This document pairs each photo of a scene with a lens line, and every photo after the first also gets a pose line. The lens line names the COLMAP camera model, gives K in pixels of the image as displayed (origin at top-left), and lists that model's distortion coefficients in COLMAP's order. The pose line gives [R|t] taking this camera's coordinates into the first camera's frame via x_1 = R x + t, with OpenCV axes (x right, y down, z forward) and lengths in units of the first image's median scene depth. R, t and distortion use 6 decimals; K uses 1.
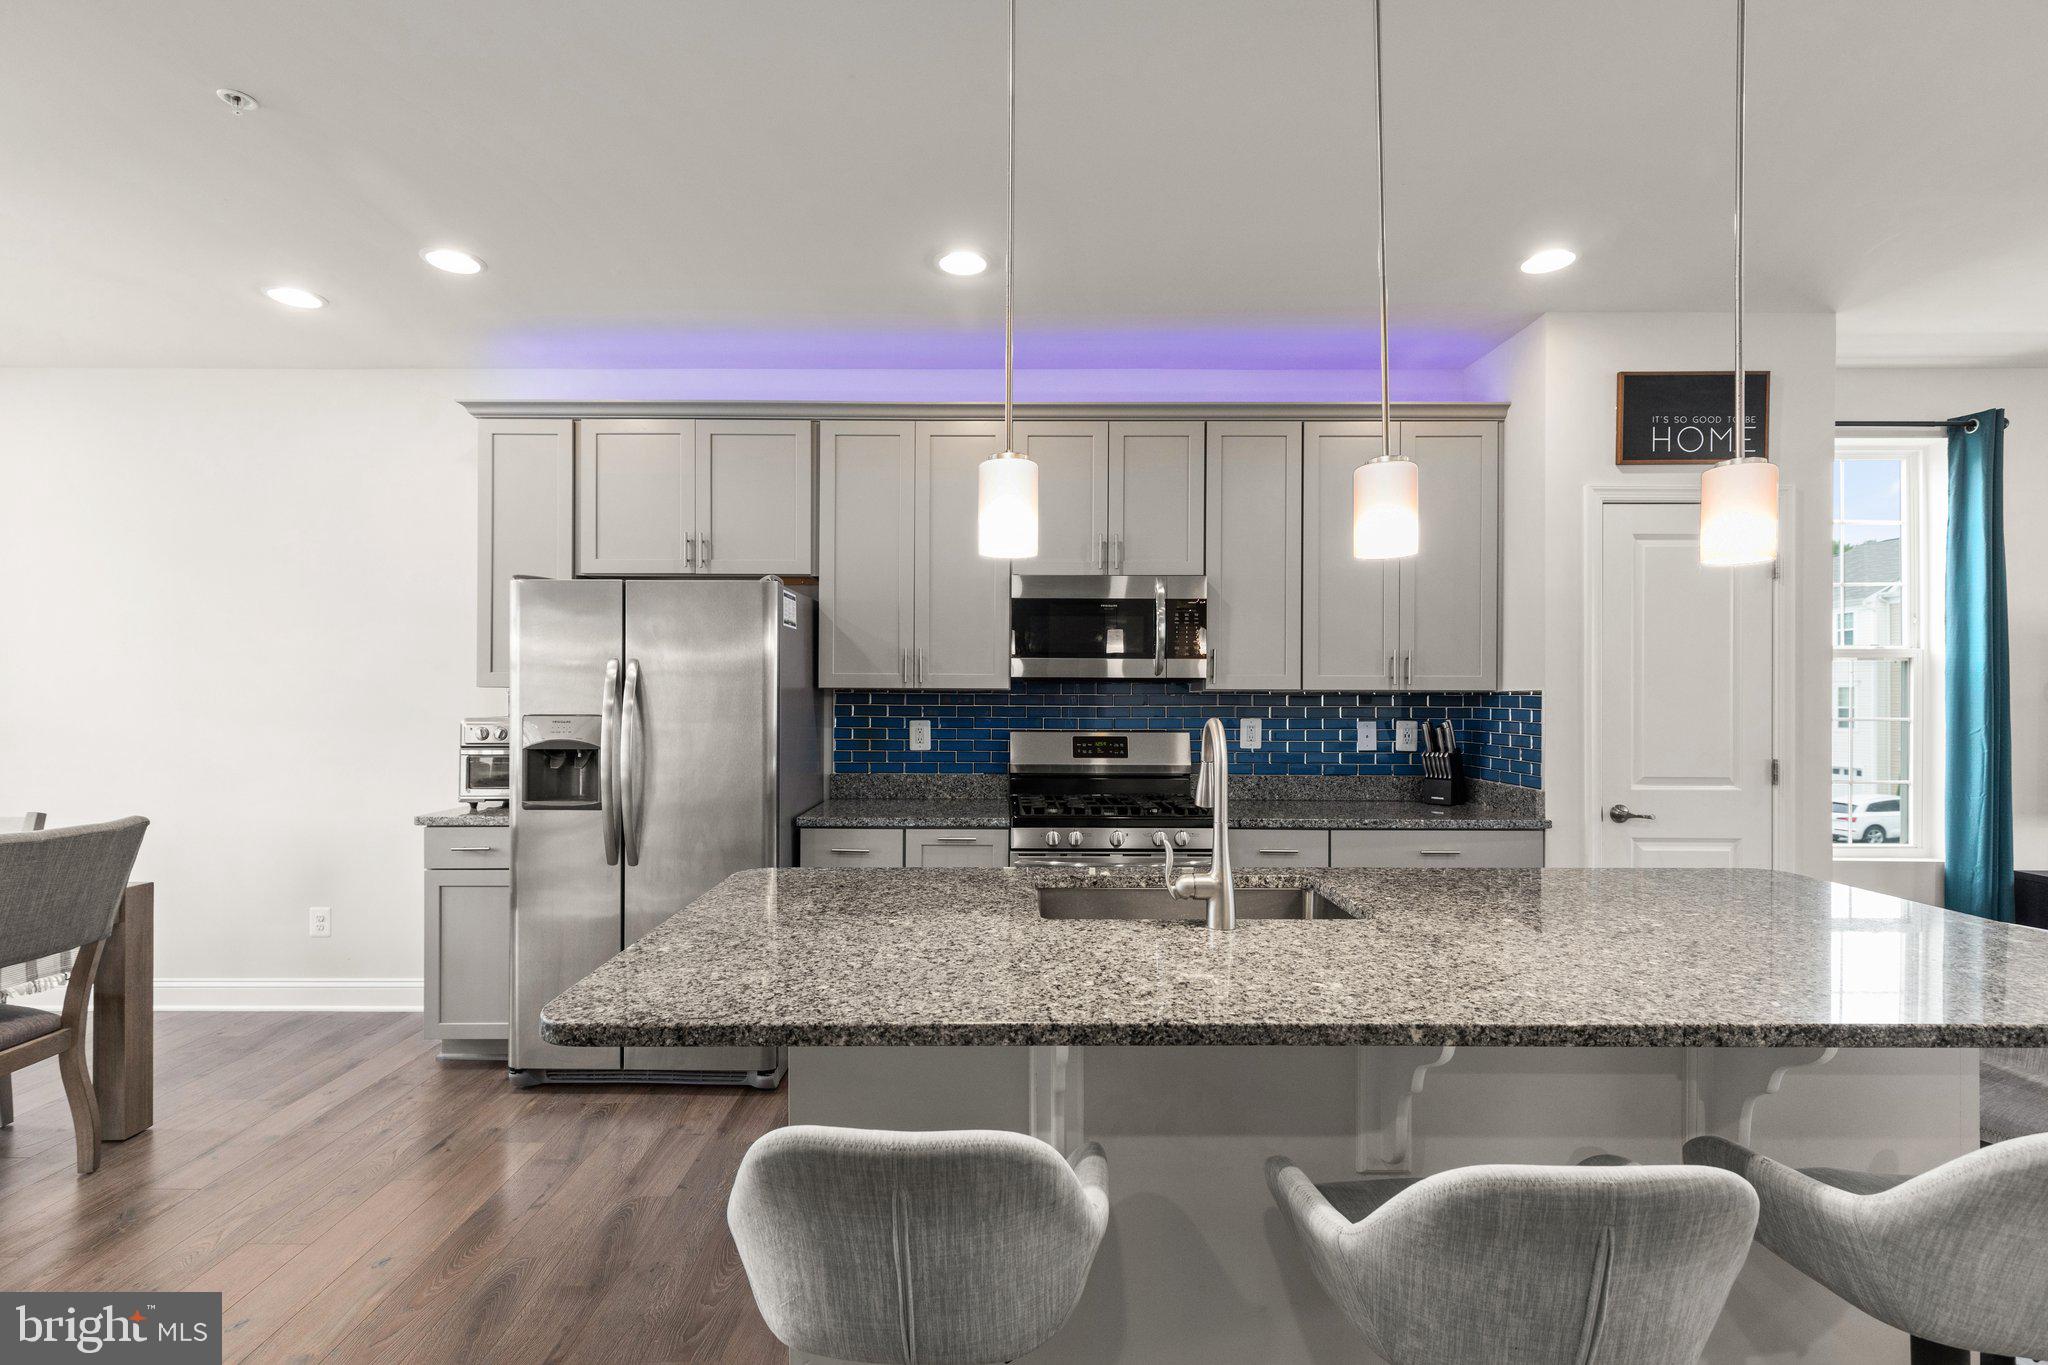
lens RADIAL K [[946.9, 0, 1020.0], [0, 946.9, 683.7], [0, 0, 1]] dist [0.002672, -0.001869]
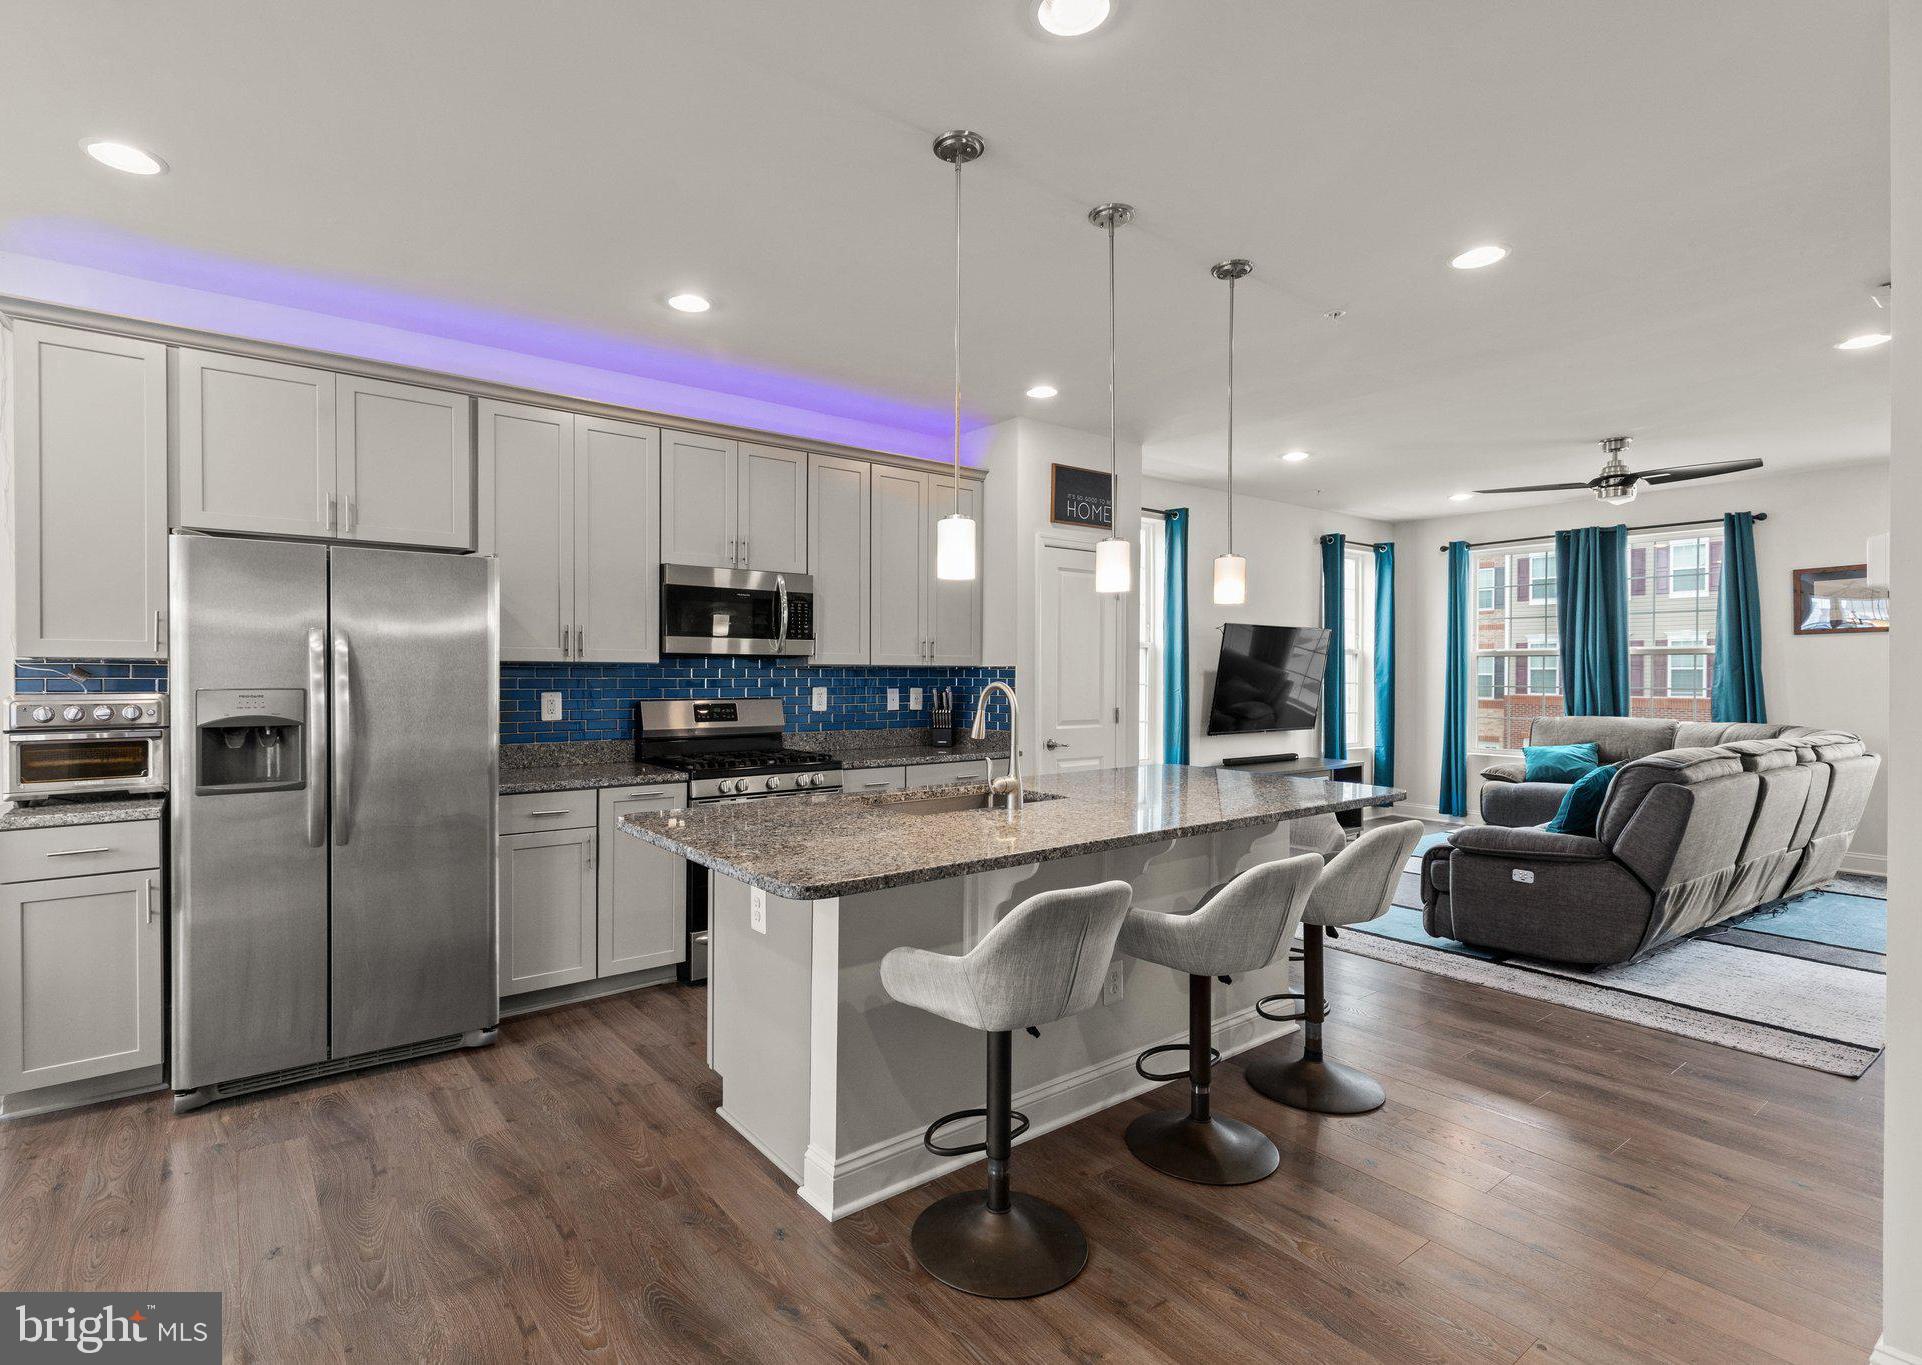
lens RADIAL K [[919.0, 0, 943.9], [0, 919.0, 680.3], [0, 0, 1]] dist [0.006348, 0.002064]
pose [[0.788579, -0.005777, 0.614907, -0.431181], [-0.007958, 0.999776, 0.019600, 0.001796], [-0.614882, -0.020350, 0.788356, -0.090836]]
